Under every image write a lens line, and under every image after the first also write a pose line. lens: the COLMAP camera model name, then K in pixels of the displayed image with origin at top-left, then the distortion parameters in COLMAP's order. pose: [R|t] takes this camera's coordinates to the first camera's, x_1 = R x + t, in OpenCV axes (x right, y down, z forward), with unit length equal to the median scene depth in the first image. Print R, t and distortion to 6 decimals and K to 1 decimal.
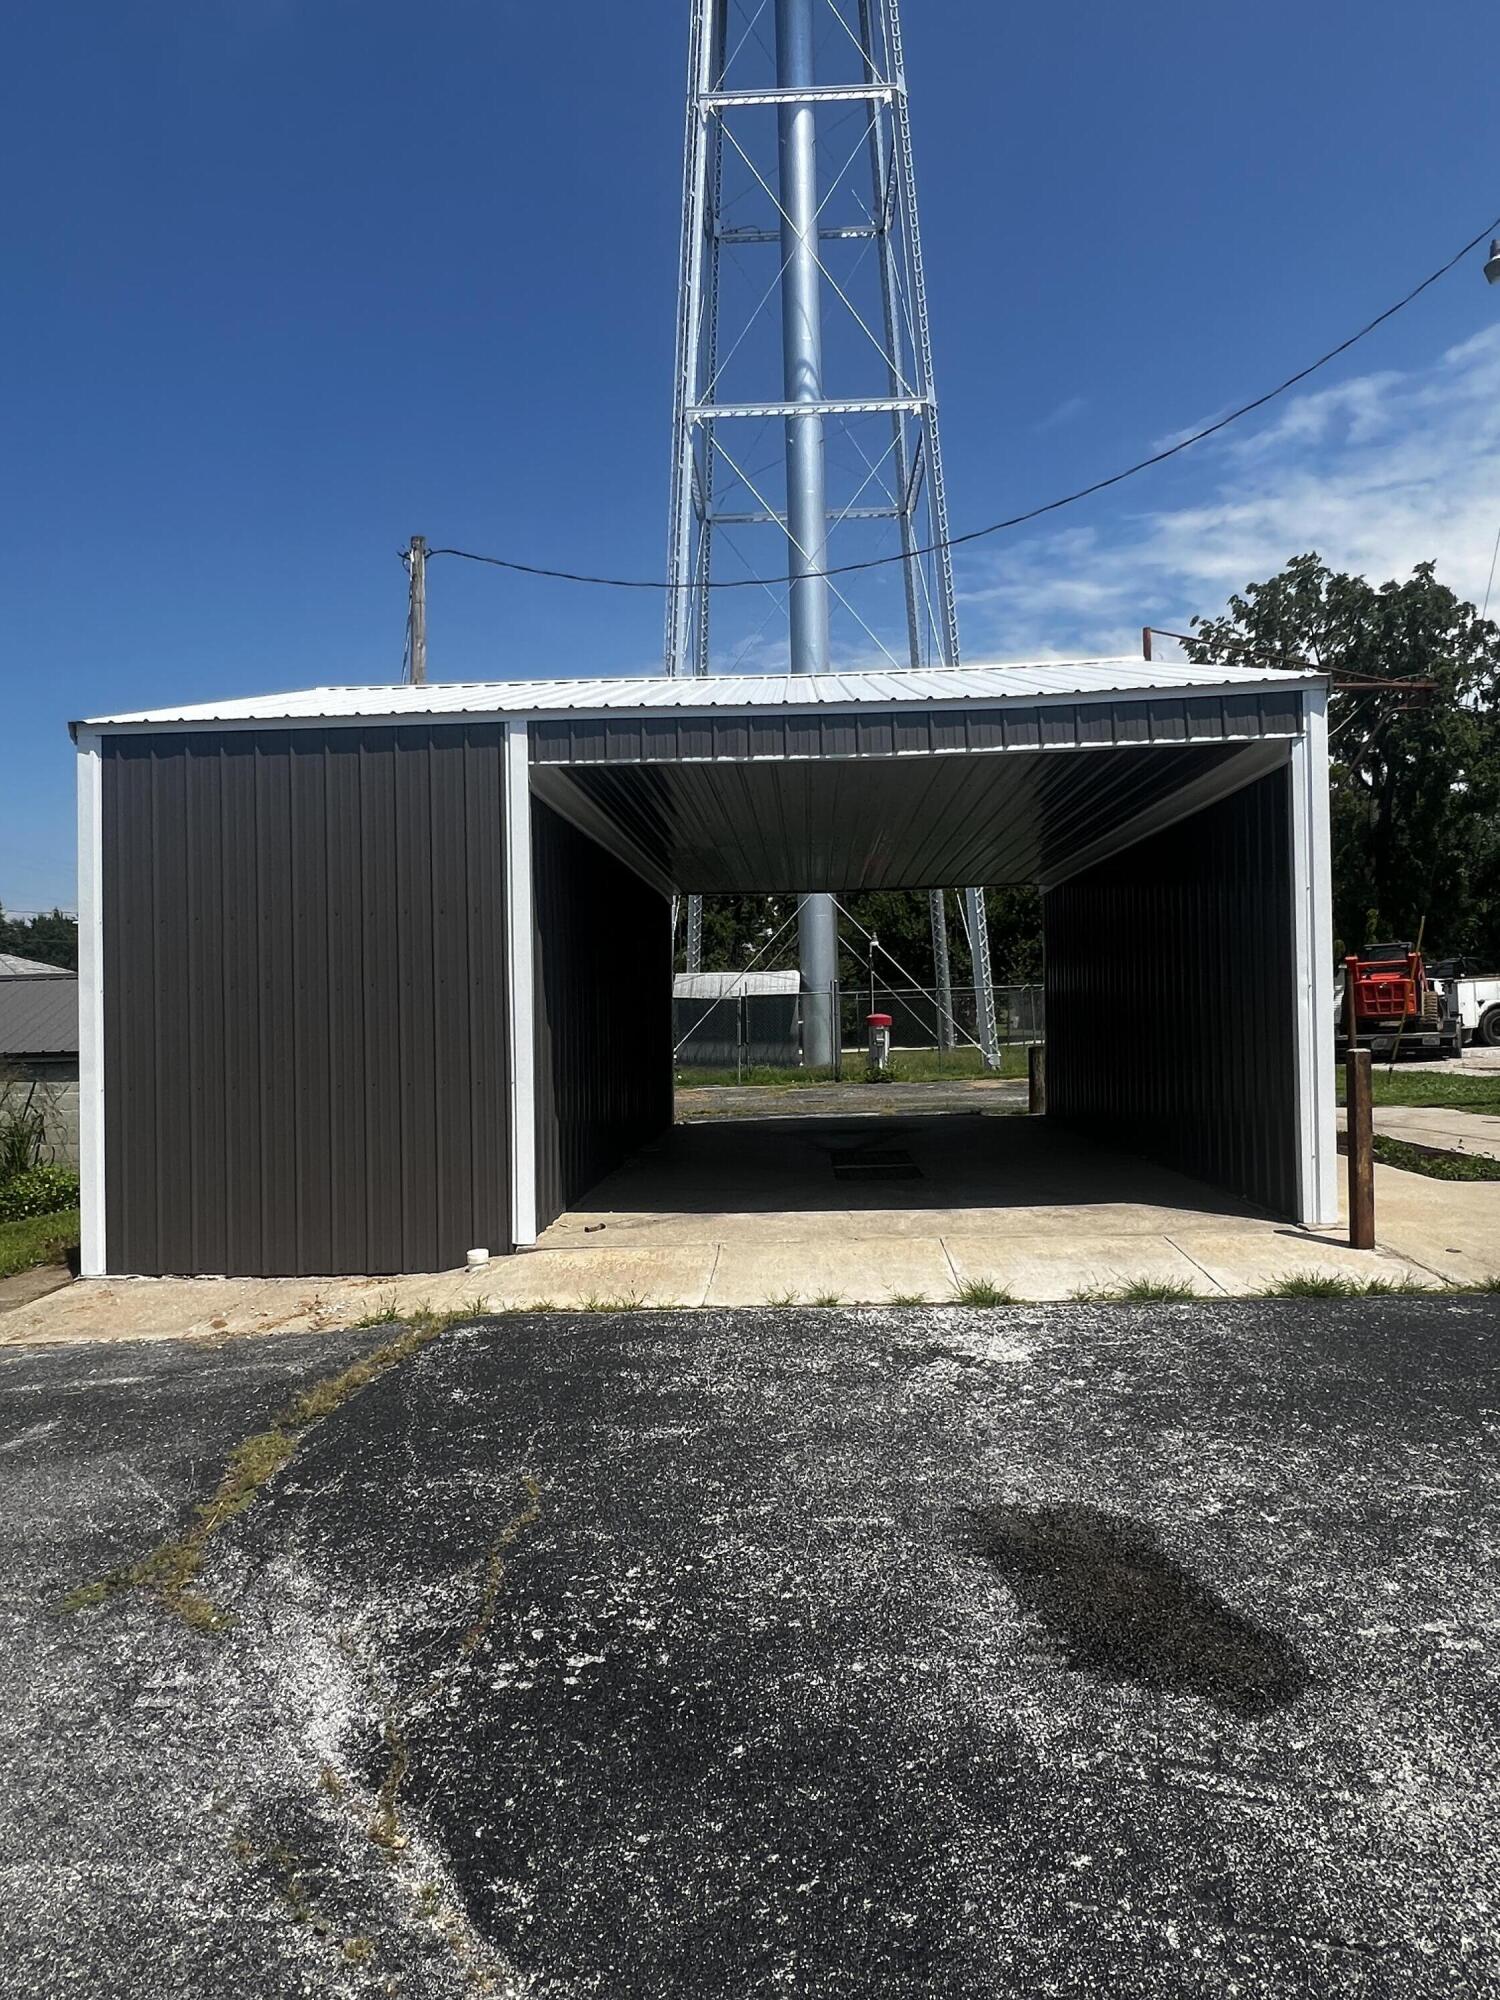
lens RADIAL K [[1156.2, 0, 750.0], [0, 1156.2, 1000.0], [0, 0, 1]] dist [0.005471, -0.000488]
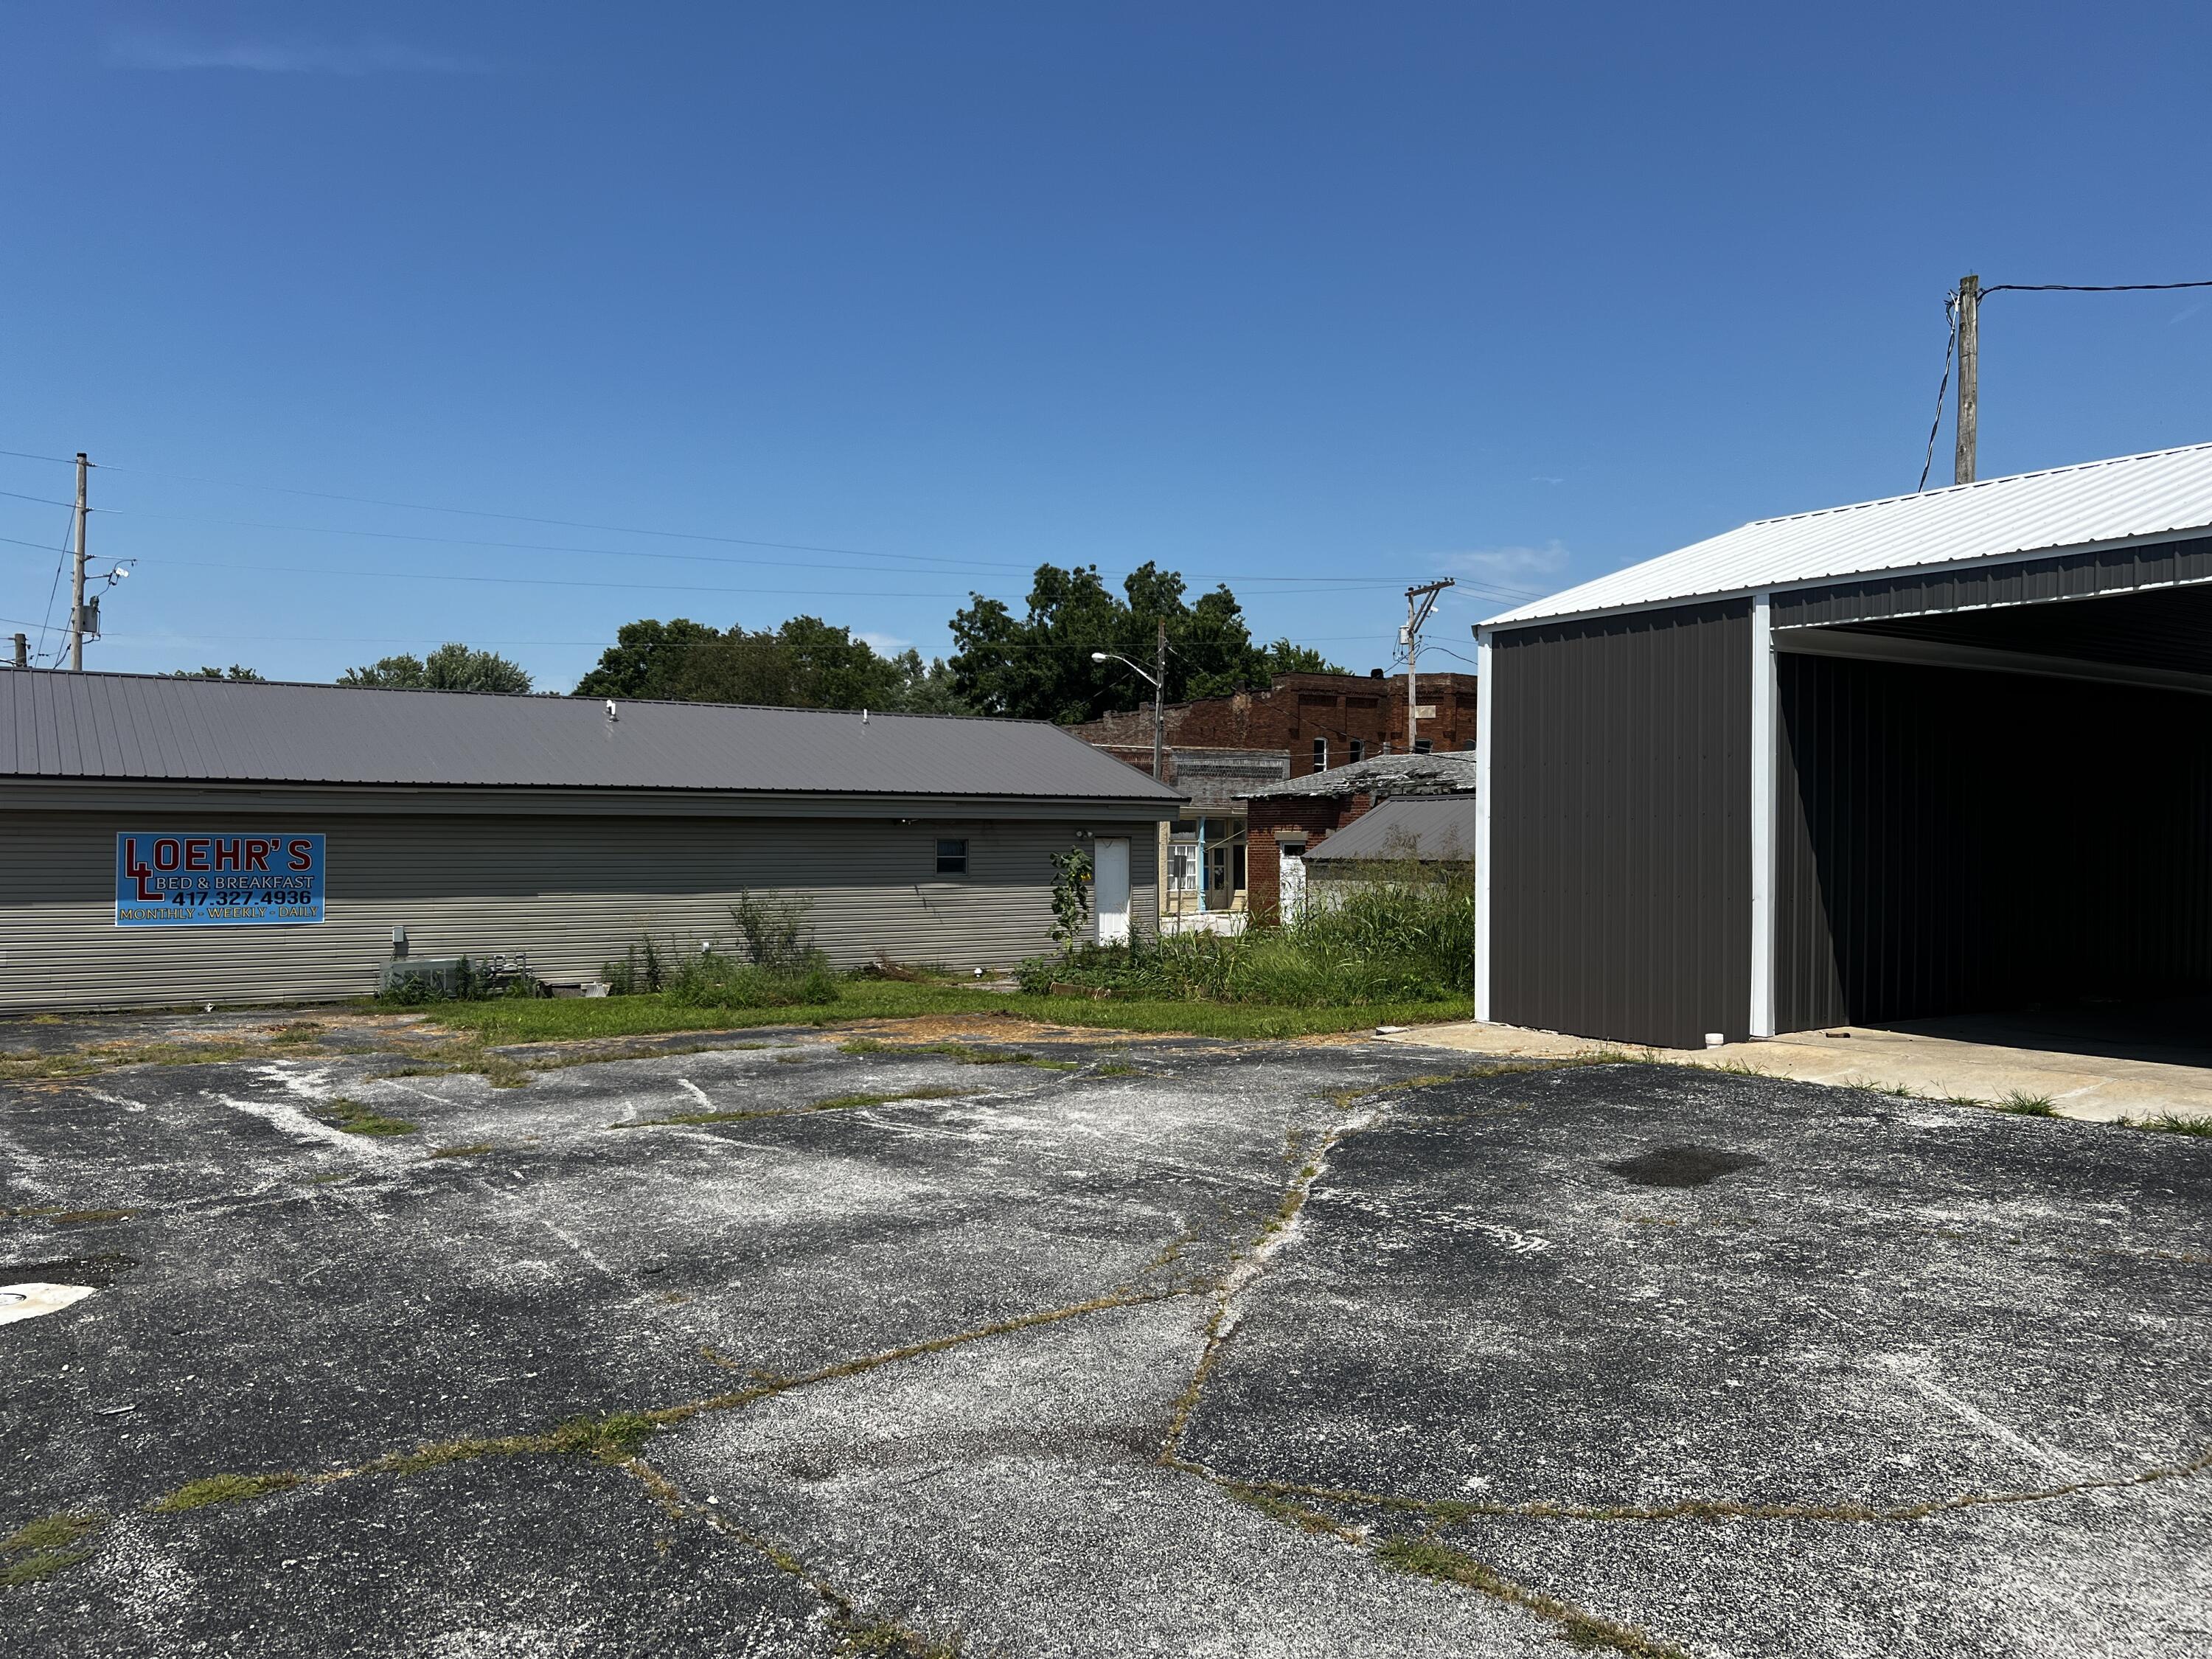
lens RADIAL K [[1654.3, 0, 1101.8], [0, 1654.3, 835.5], [0, 0, 1]] dist [0.057627, -0.062184]
pose [[0.583424, 0.024318, -0.811804, 0.814363], [-0.008440, 0.999679, 0.023880, -0.030580], [0.812124, -0.007080, 0.583442, -0.558214]]
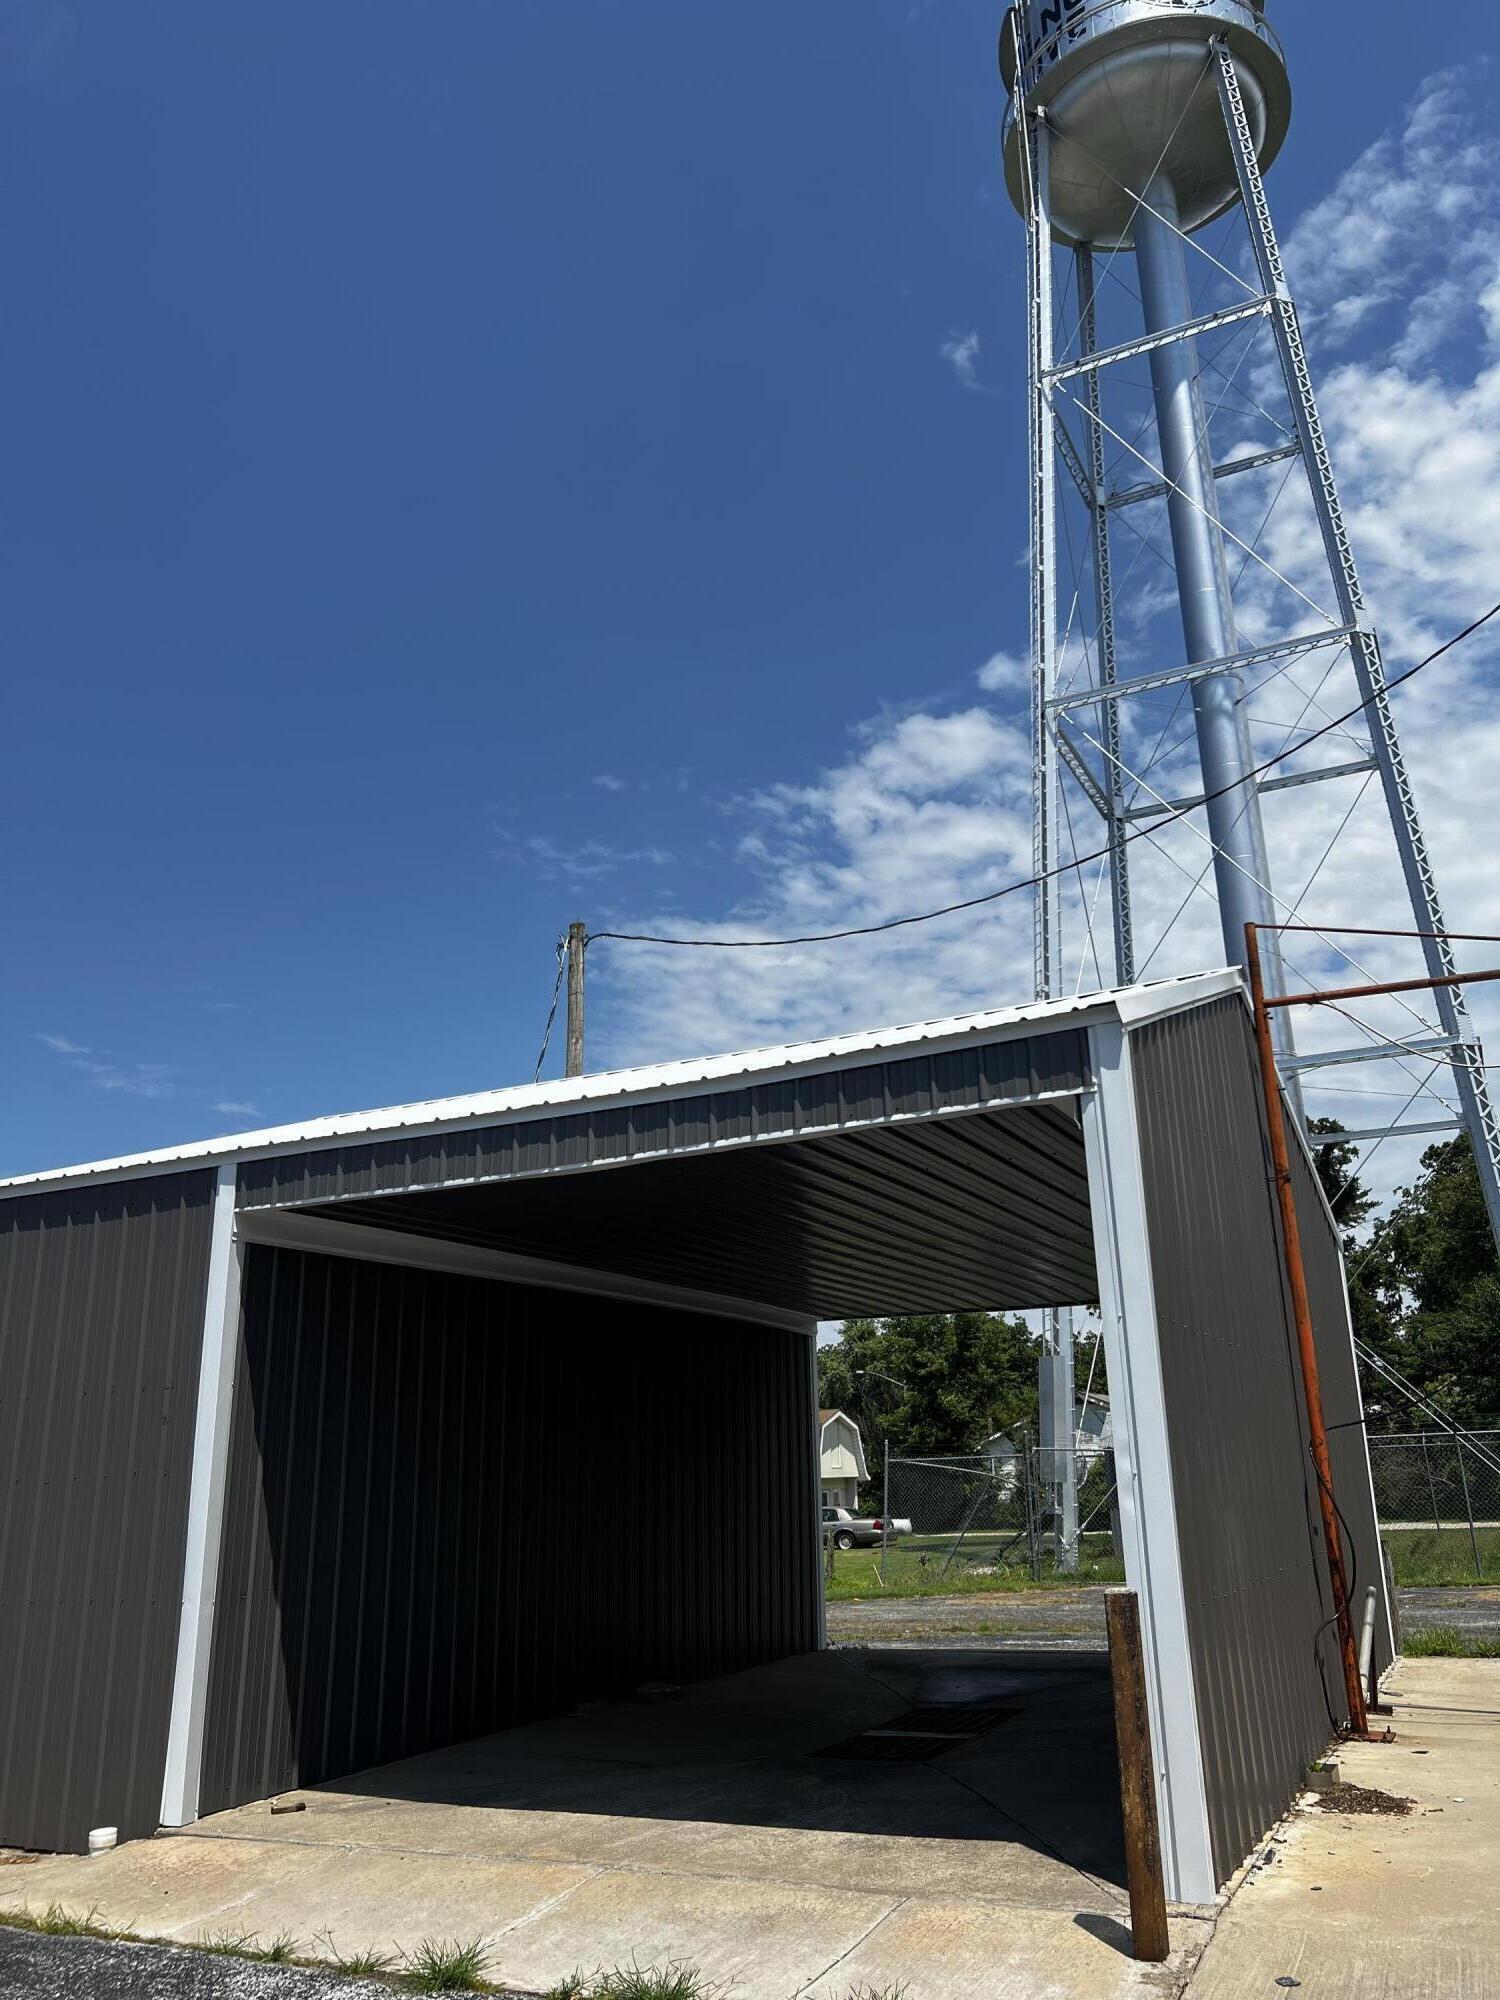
lens RADIAL K [[1495.8, 0, 744.7], [0, 1495.8, 1008.6], [0, 0, 1]] dist [0.057627, -0.062184]
pose [[0.910644, -0.126135, -0.393469, 0.645232], [0.012634, 0.960321, -0.278611, -0.029811], [0.412999, 0.248744, 0.876104, 0.125405]]
